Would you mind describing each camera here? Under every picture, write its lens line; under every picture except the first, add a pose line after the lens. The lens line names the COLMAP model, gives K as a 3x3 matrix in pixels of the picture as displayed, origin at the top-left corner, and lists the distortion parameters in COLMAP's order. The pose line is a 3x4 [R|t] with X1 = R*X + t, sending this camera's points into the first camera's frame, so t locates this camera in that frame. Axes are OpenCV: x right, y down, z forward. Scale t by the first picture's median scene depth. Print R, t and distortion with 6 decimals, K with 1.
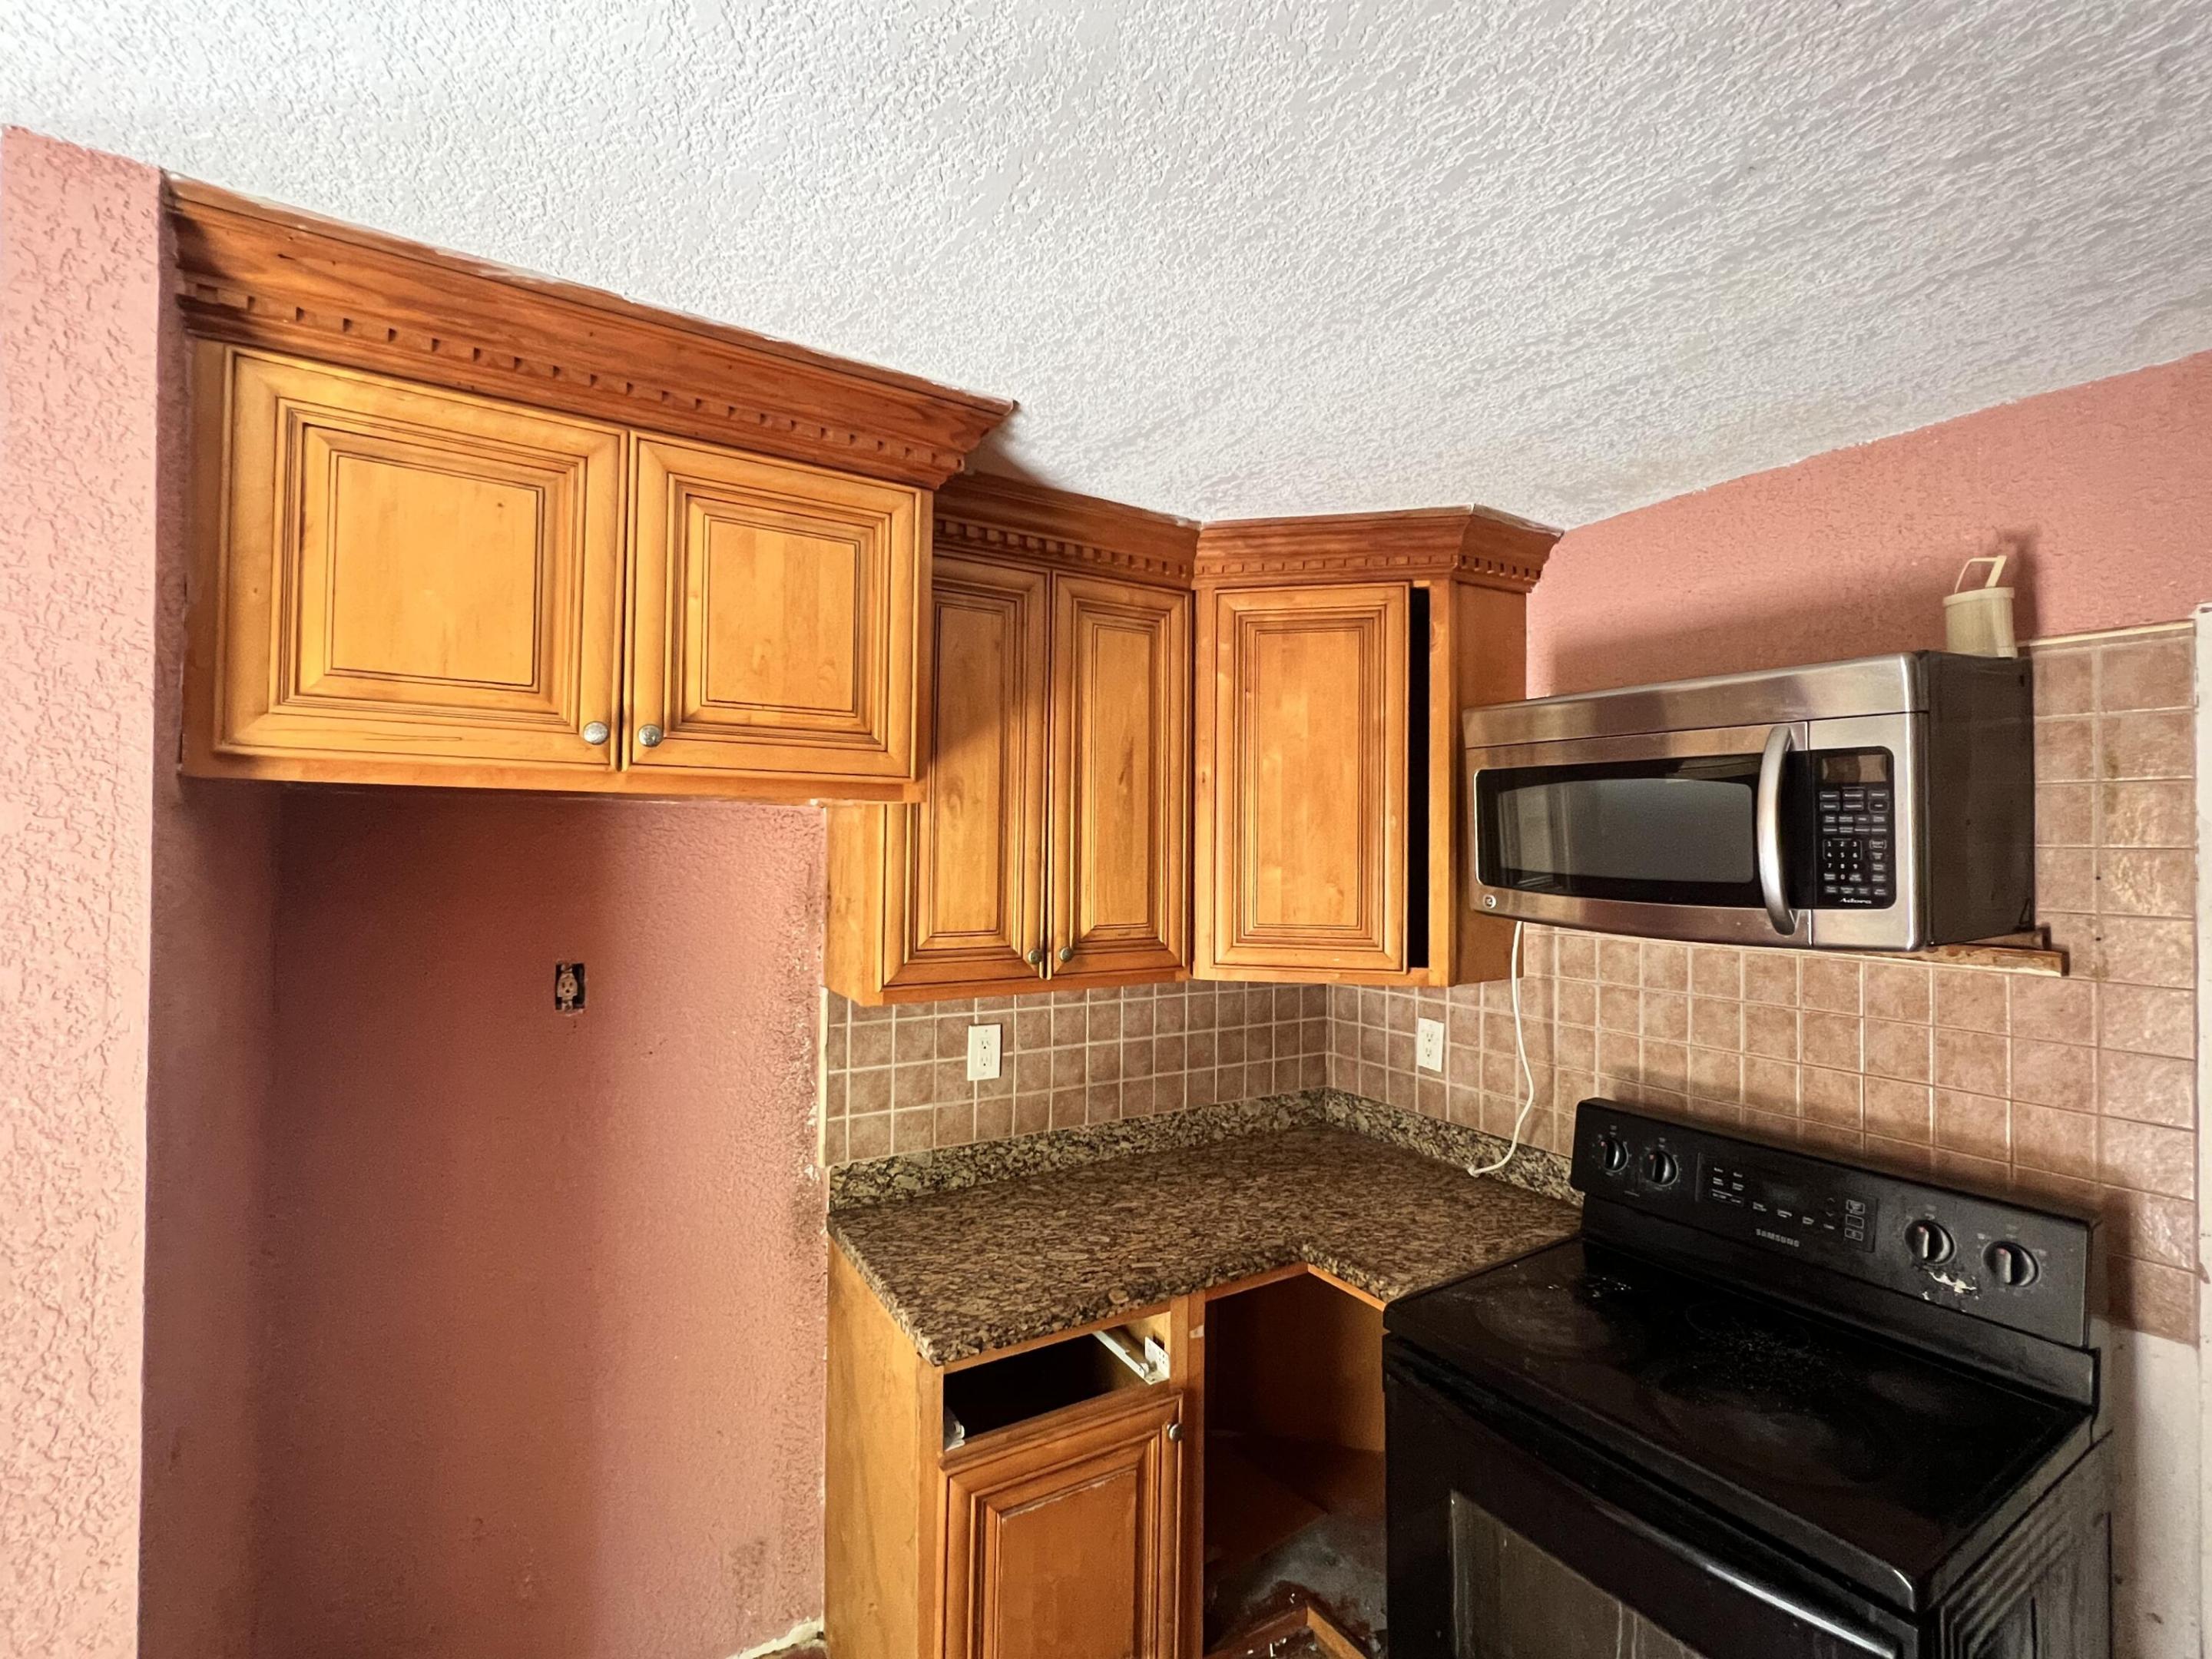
lens RADIAL K [[993.4, 0, 1098.6], [0, 993.4, 825.8], [0, 0, 1]] dist [-0.001813, -0.000164]
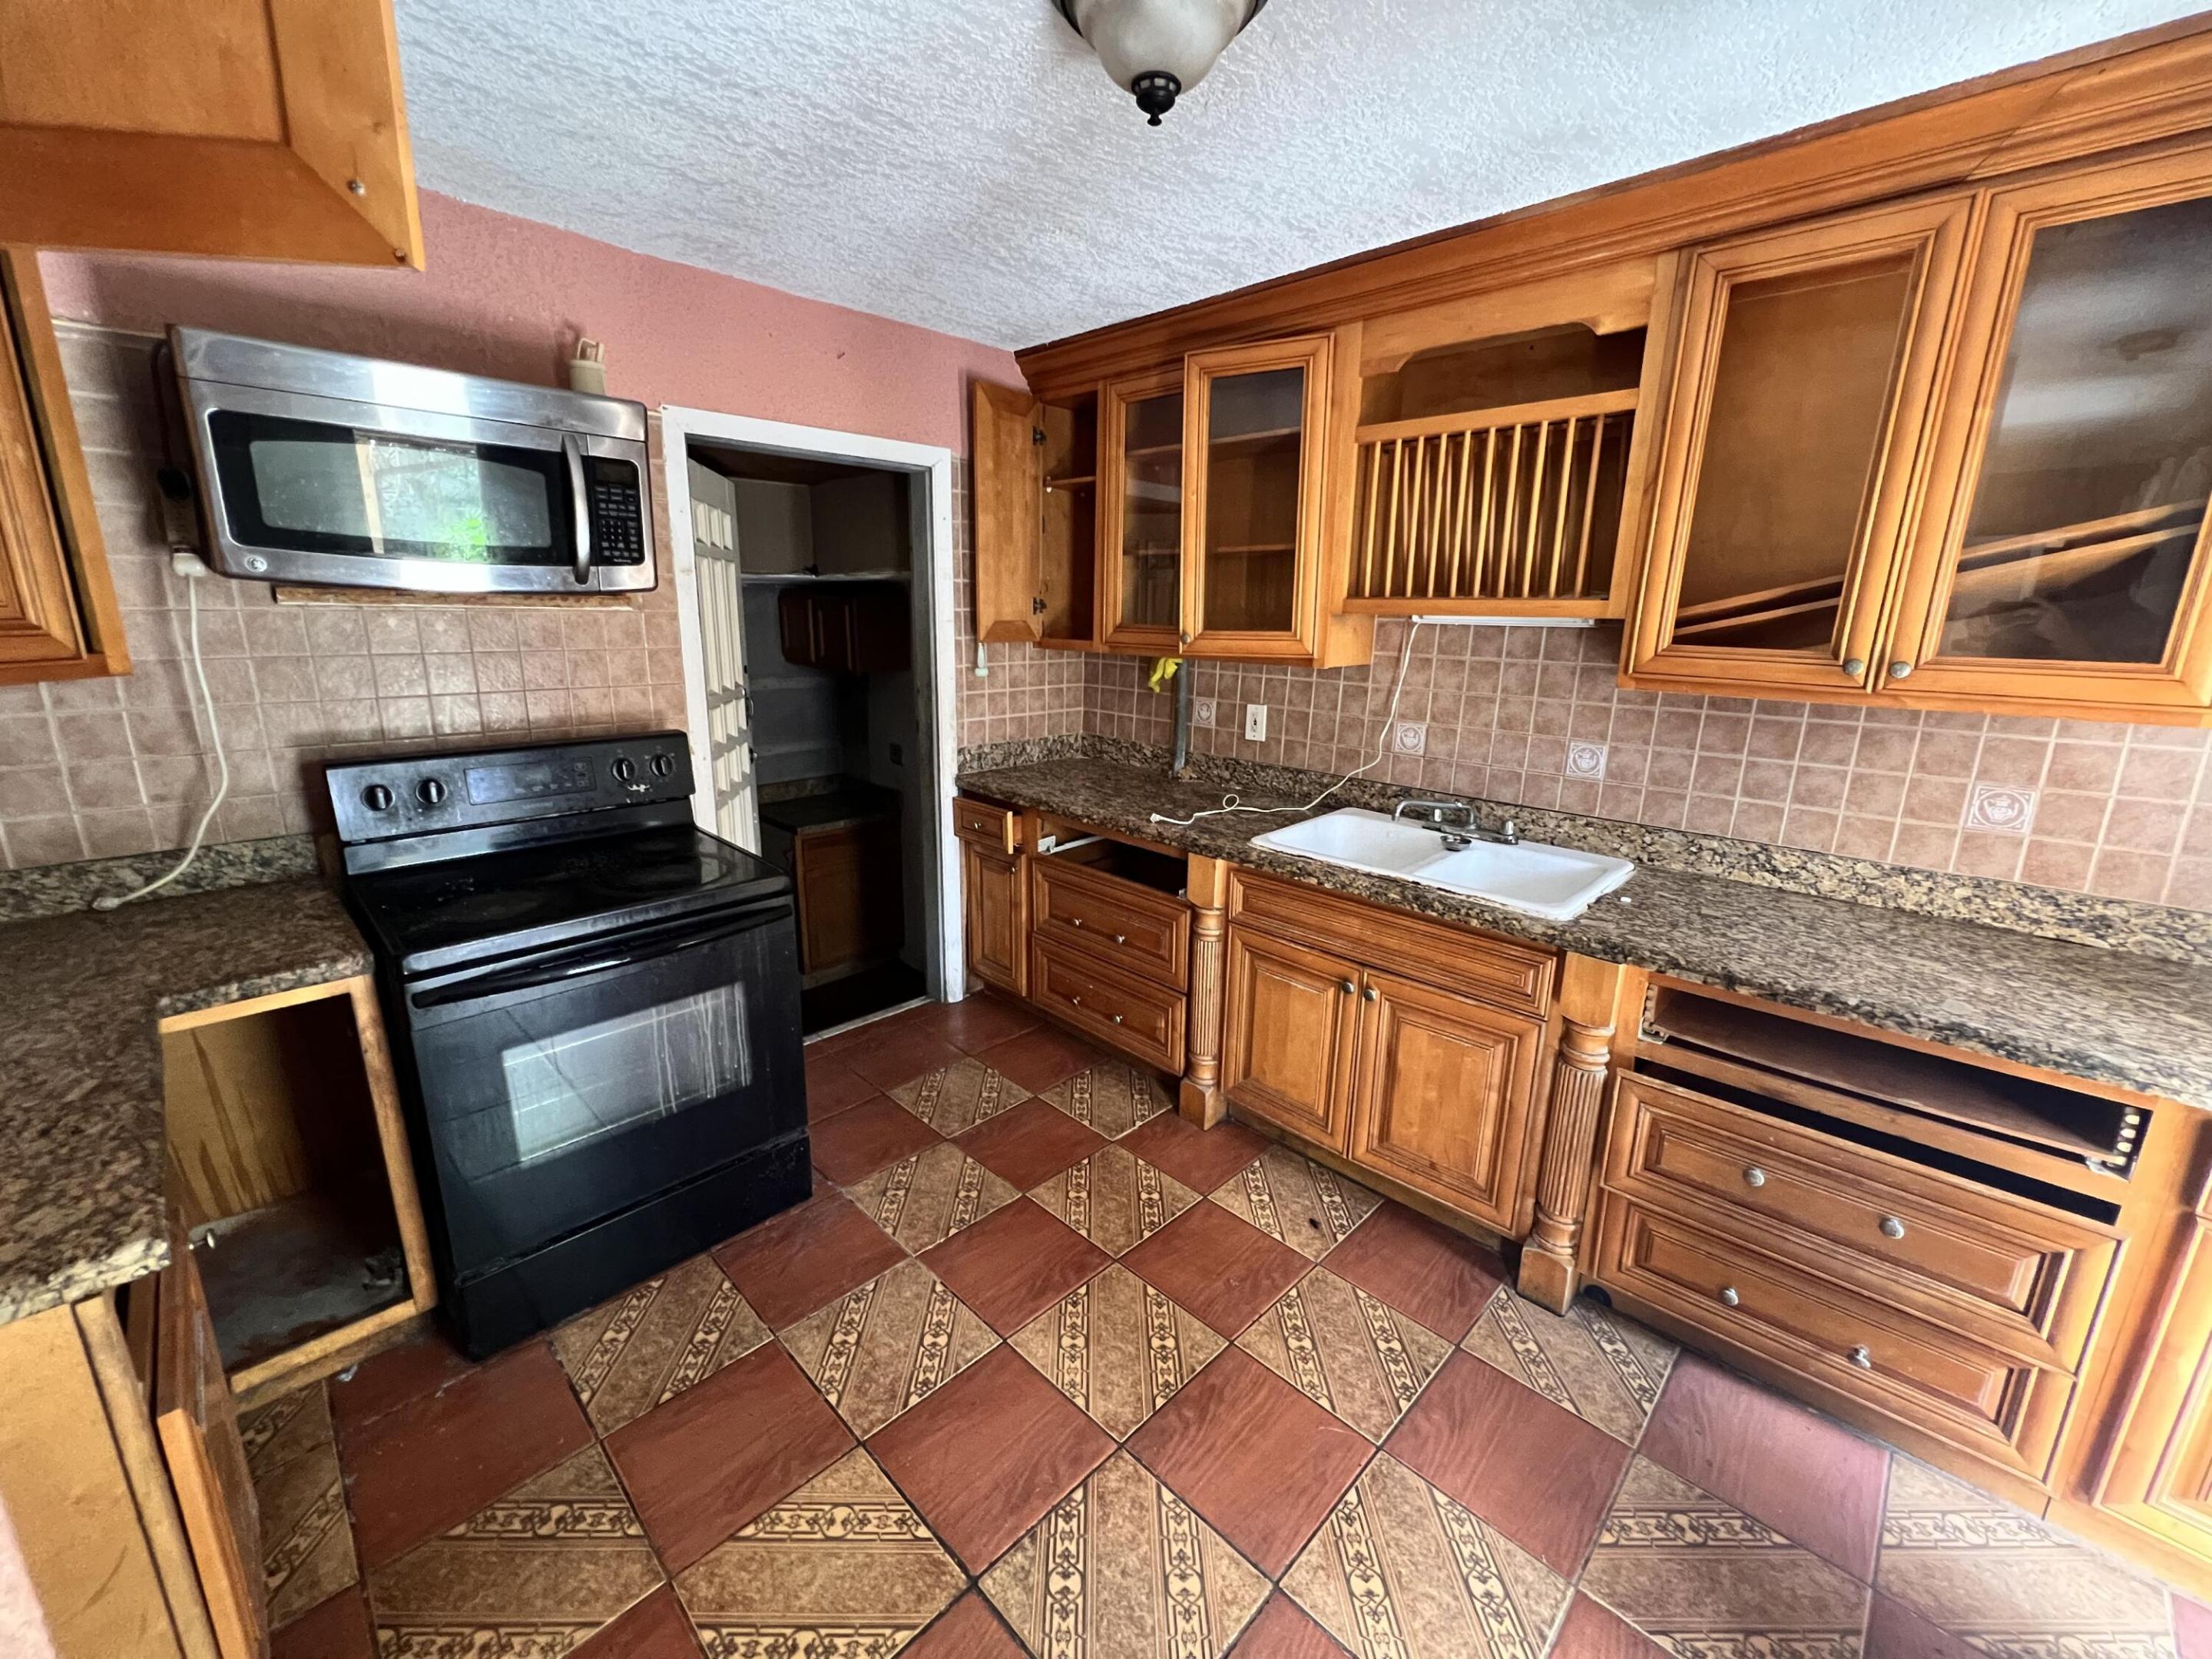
lens RADIAL K [[889.0, 0, 1098.9], [0, 889.0, 820.4], [0, 0, 1]] dist [-0.000685, -0.000085]
pose [[-0.232484, -0.242513, 0.941880, -0.828858], [-0.037598, 0.969932, 0.240455, 0.103040], [-0.971873, 0.020489, -0.234612, 0.564289]]
